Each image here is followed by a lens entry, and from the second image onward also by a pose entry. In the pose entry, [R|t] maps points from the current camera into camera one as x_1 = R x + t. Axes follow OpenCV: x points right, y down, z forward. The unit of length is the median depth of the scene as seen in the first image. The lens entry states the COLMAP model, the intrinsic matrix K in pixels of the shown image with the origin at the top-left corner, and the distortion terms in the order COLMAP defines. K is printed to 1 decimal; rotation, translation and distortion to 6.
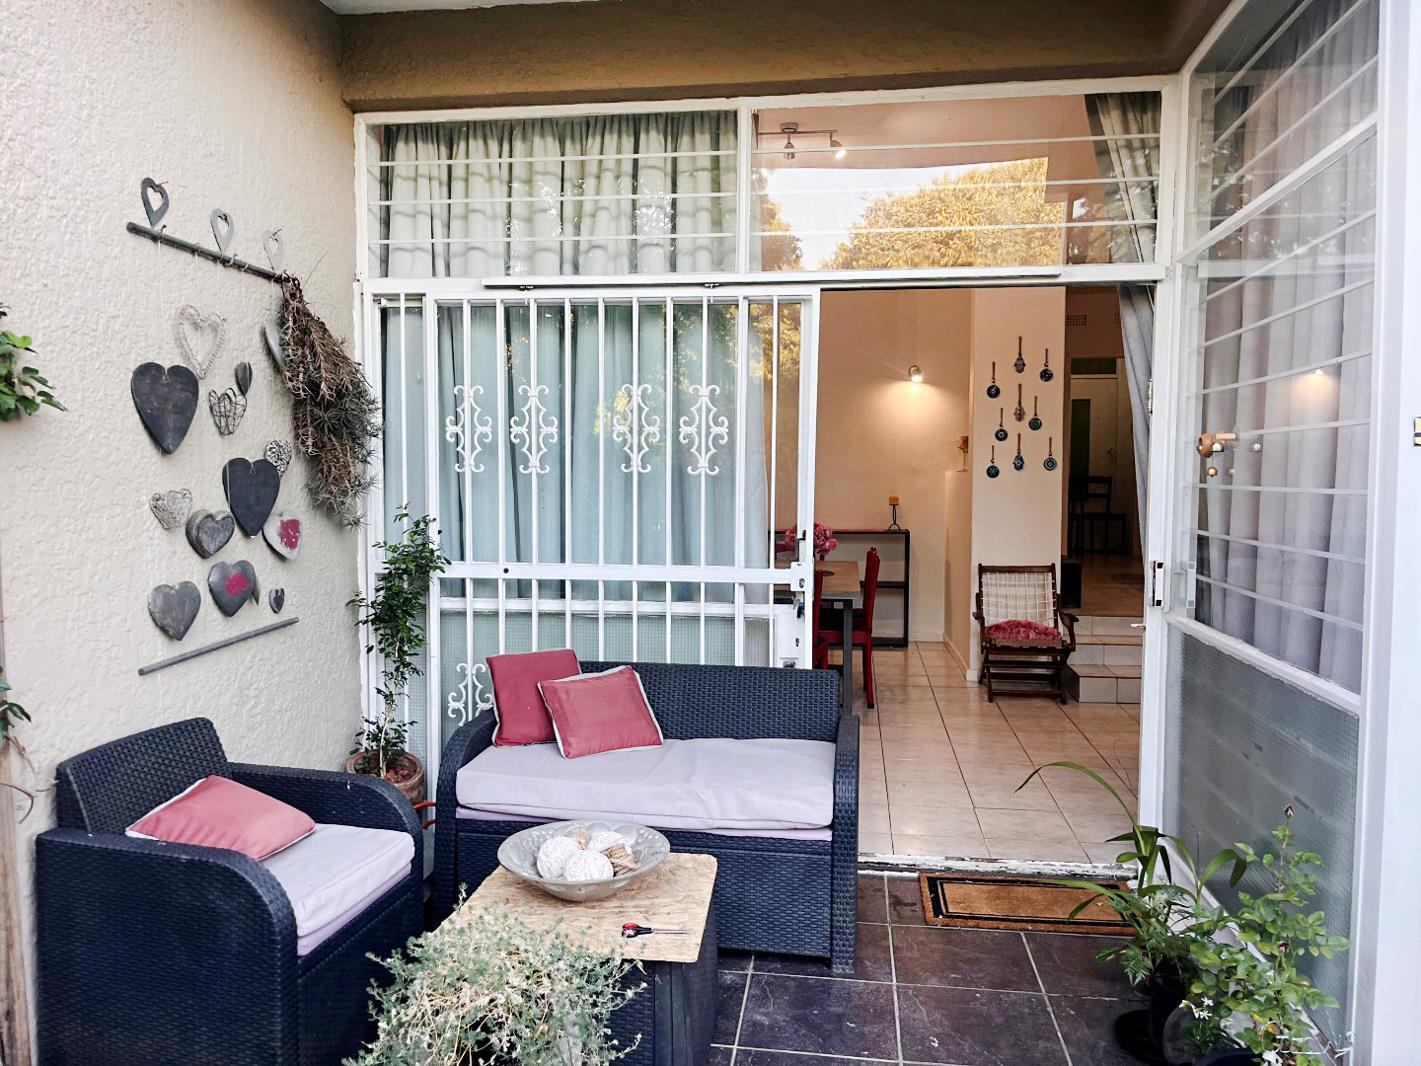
lens RADIAL K [[1032.5, 0, 710.5], [0, 1032.5, 533.0], [0, 0, 1]] dist [-0.003207, -0.002154]
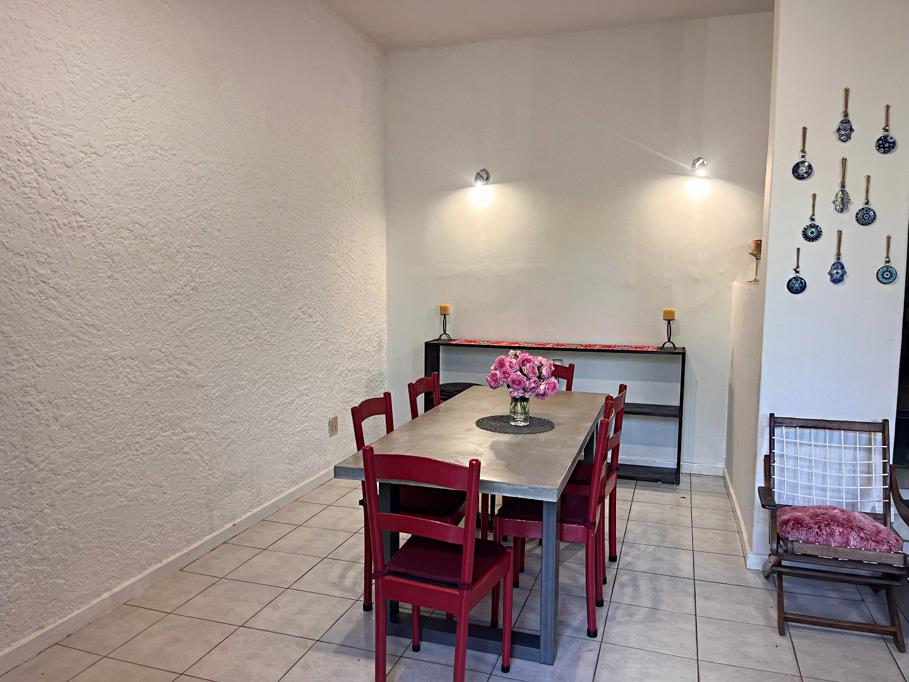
lens RADIAL K [[695.0, 0, 454.5], [0, 695.0, 341.0], [0, 0, 1]] dist [0.004723, -0.004685]
pose [[0.985141, 0.026744, -0.169655, 0.125434], [-0.020647, 0.999079, 0.037603, -0.034576], [0.170504, -0.033541, 0.984786, 0.492525]]
